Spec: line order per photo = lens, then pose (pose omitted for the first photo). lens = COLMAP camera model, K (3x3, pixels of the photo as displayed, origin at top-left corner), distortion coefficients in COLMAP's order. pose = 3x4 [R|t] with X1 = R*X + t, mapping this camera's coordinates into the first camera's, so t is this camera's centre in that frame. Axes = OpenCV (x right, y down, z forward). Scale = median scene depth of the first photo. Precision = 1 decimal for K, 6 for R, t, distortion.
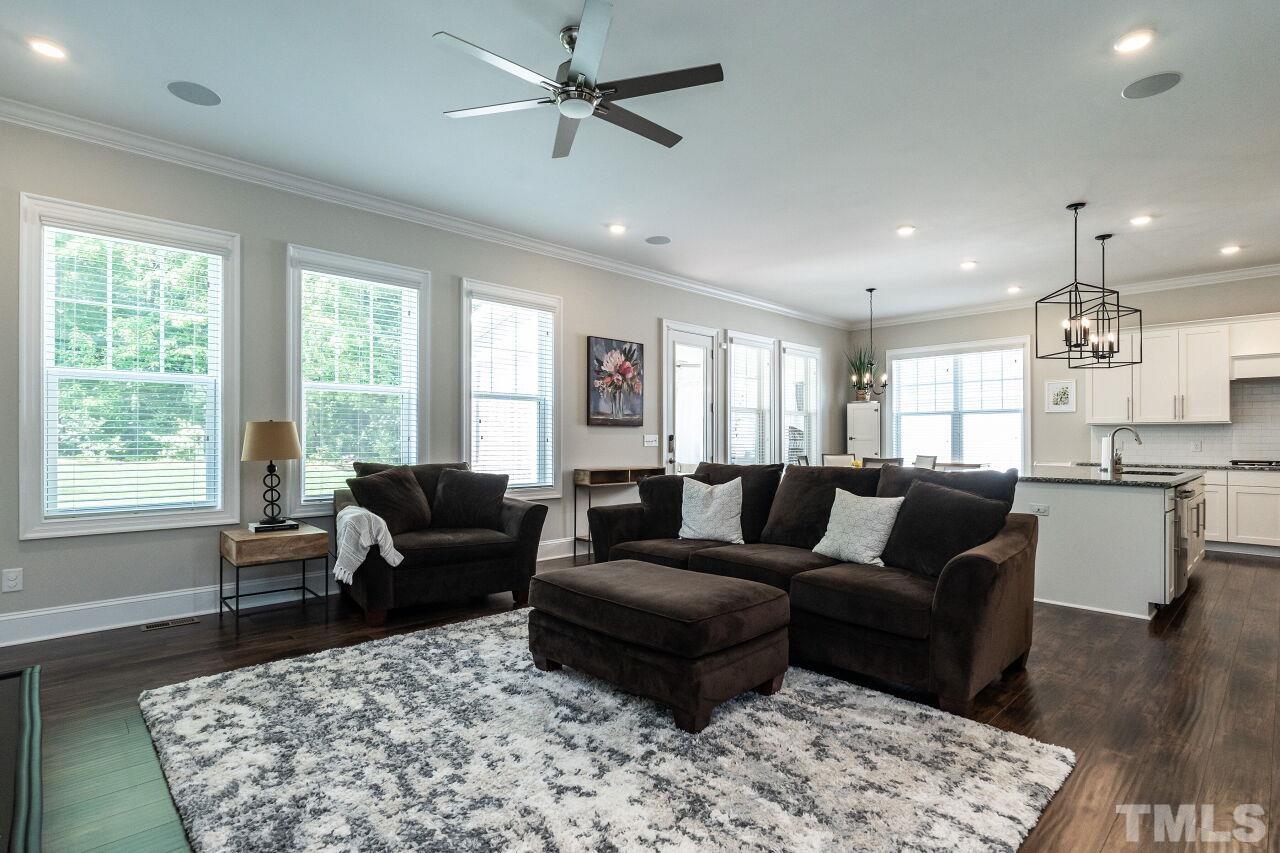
lens RADIAL K [[625.2, 0, 642.5], [0, 625.2, 437.8], [0, 0, 1]] dist [-0.000163, 0.000145]
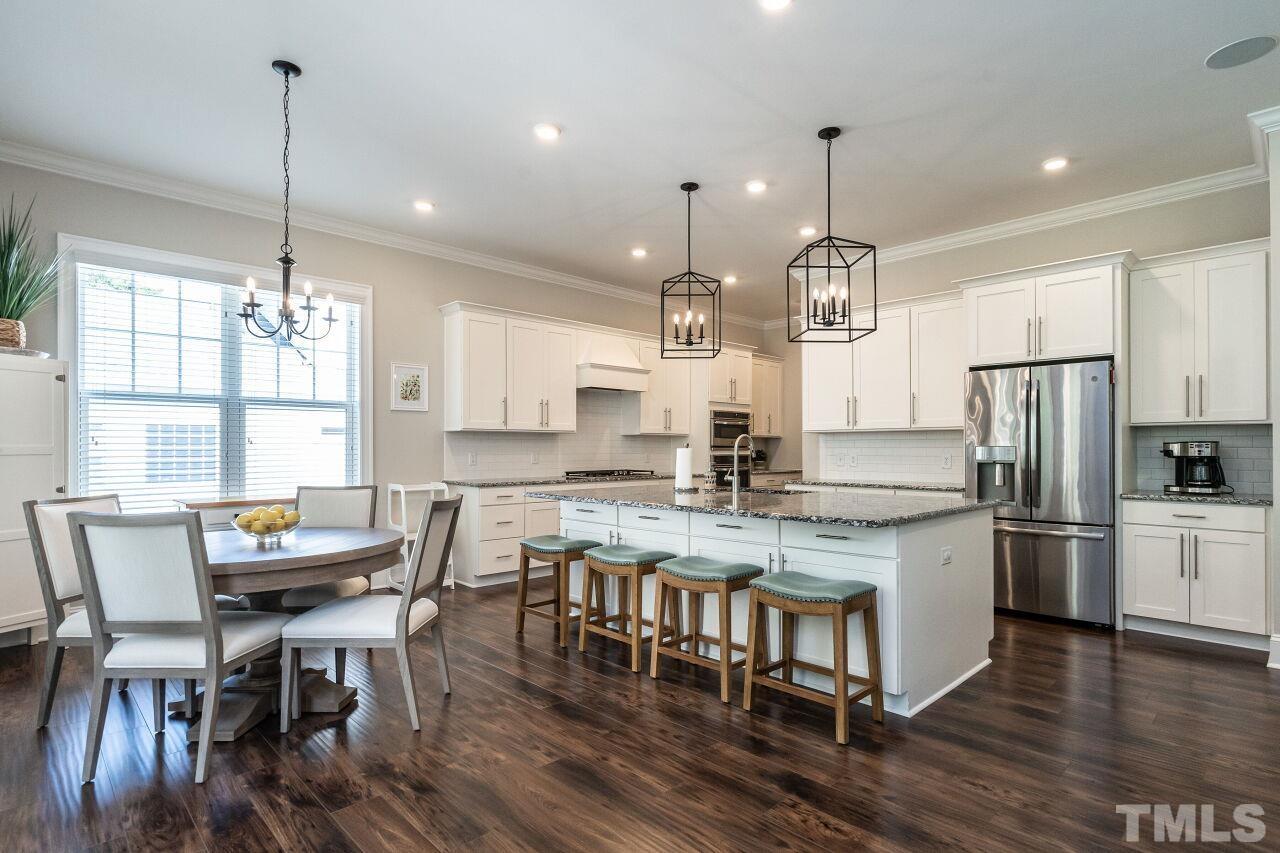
lens RADIAL K [[637.1, 0, 640.2], [0, 637.1, 447.9], [0, 0, 1]] dist [0.000637, 0.000028]
pose [[-0.006523, -0.002326, 0.999976, -0.054218], [-0.001400, 0.999996, 0.002316, -0.003473], [-0.999978, -0.001385, -0.006526, 1.201687]]
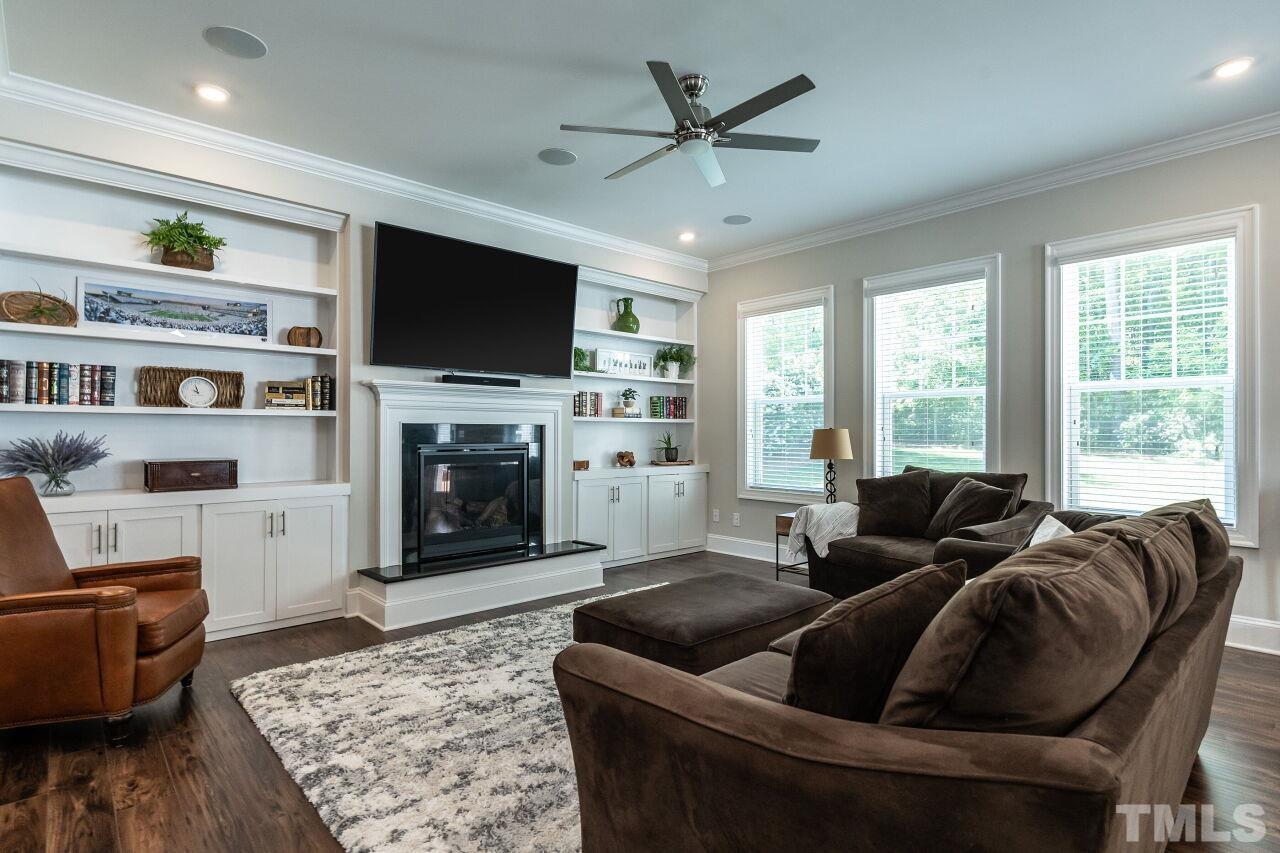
lens RADIAL K [[641.1, 0, 639.6], [0, 641.1, 433.3], [0, 0, 1]] dist [-0.000345, -0.000461]
pose [[-0.027616, -0.001206, -0.999618, 0.582585], [0.000510, 0.999999, -0.001220, -0.013255], [0.999618, -0.000543, -0.027616, 0.533975]]
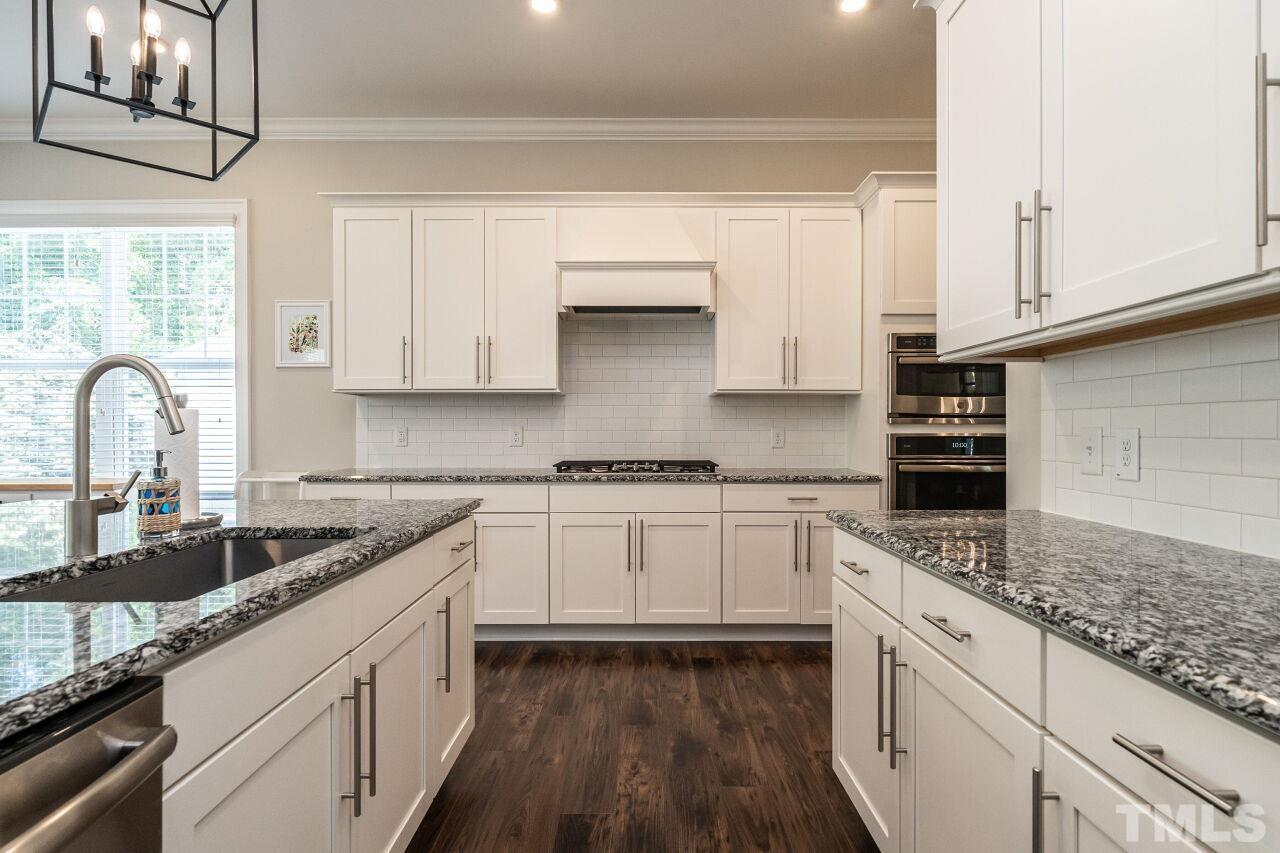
lens RADIAL K [[657.8, 0, 642.9], [0, 657.8, 419.6], [0, 0, 1]] dist [-0.002578, 0.000916]
pose [[0.690635, 0.007744, 0.723162, 0.769513], [0.001093, 0.999930, -0.011752, 0.009153], [-0.723202, 0.008907, 0.690579, 0.737220]]
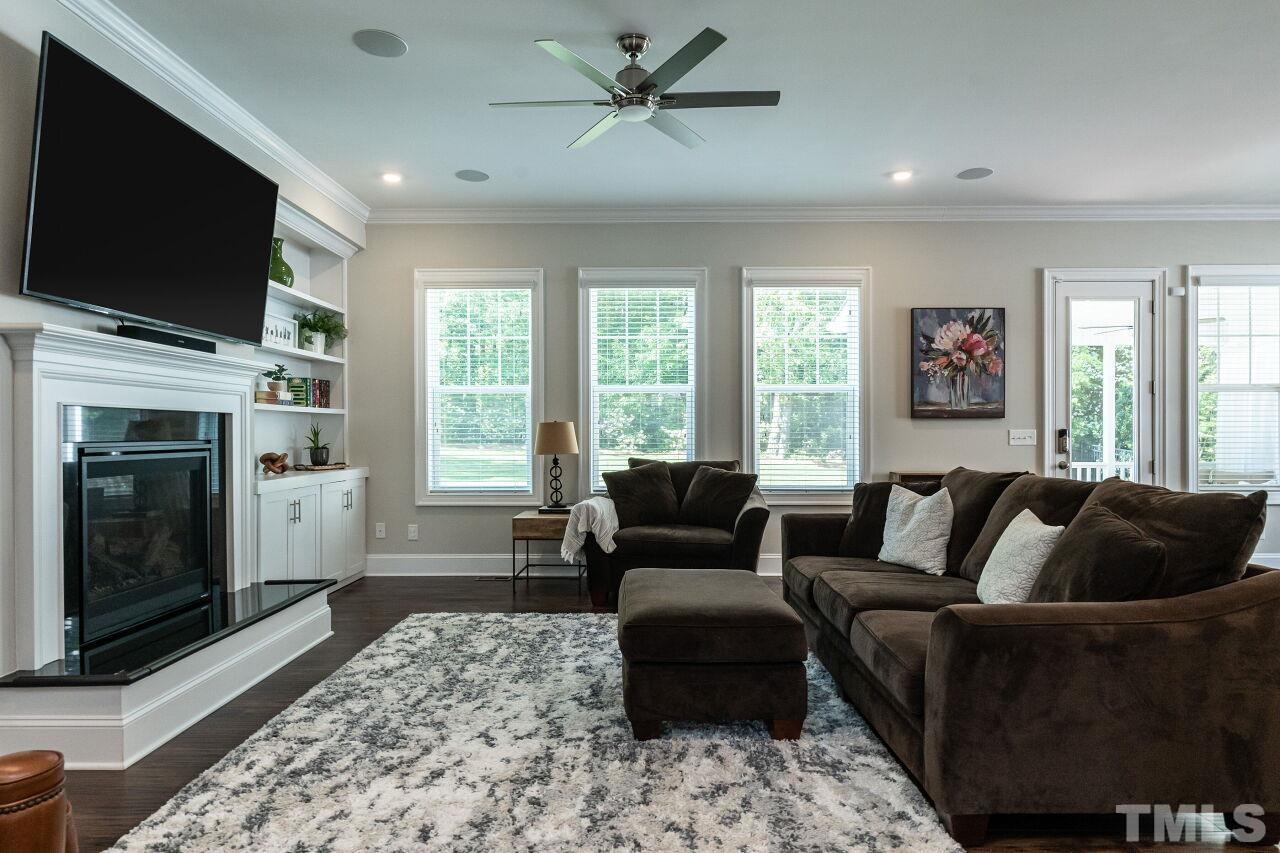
lens RADIAL K [[749.5, 0, 643.9], [0, 749.5, 433.6], [0, 0, 1]] dist [-0.000559, 0.000663]
pose [[0.715740, -0.001437, -0.698365, 0.430500], [0.004557, 0.999986, 0.002612, -0.005535], [0.698352, -0.005052, 0.715737, 0.078021]]
